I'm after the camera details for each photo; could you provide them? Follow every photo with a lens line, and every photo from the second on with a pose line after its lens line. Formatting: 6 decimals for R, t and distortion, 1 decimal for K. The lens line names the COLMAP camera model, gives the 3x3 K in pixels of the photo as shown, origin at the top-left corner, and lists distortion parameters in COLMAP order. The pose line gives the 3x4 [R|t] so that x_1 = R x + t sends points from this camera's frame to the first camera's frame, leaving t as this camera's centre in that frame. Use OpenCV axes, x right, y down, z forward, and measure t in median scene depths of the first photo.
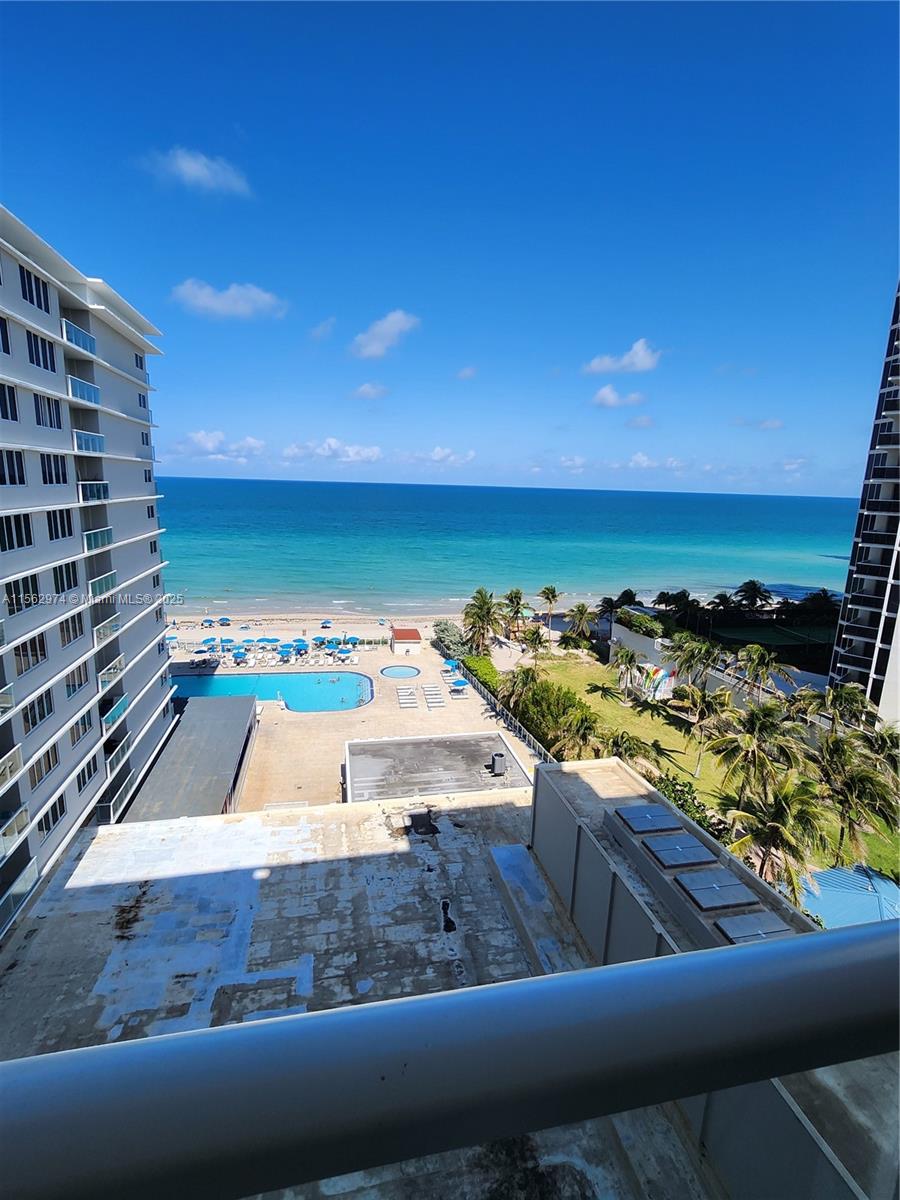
lens RADIAL K [[471.8, 0, 417.7], [0, 471.8, 582.7], [0, 0, 1]] dist [-0.007532, 0.002412]
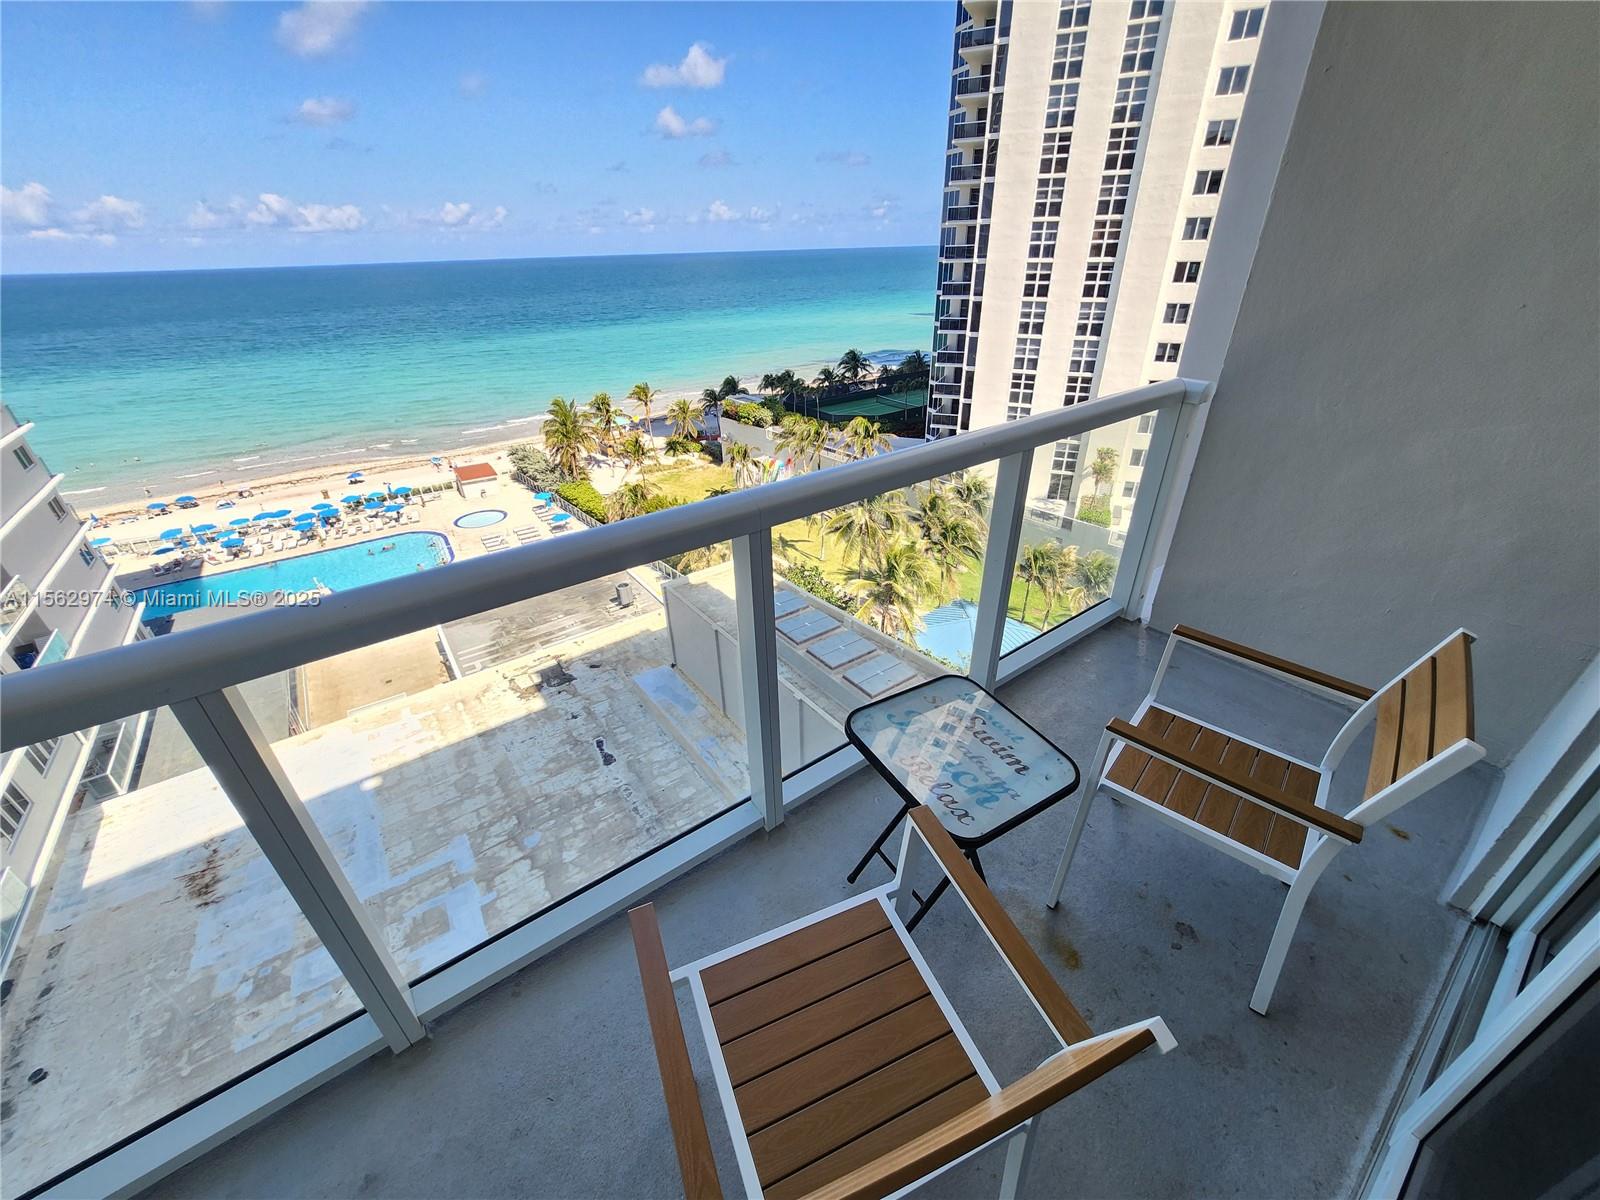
lens RADIAL K [[629.1, 0, 793.5], [0, 629.1, 603.2], [0, 0, 1]] dist [-0.007532, 0.002412]
pose [[0.907931, -0.250969, 0.335673, 0.053368], [0.142036, 0.937751, 0.316936, 0.058614], [-0.394318, -0.240078, 0.887060, -0.203868]]
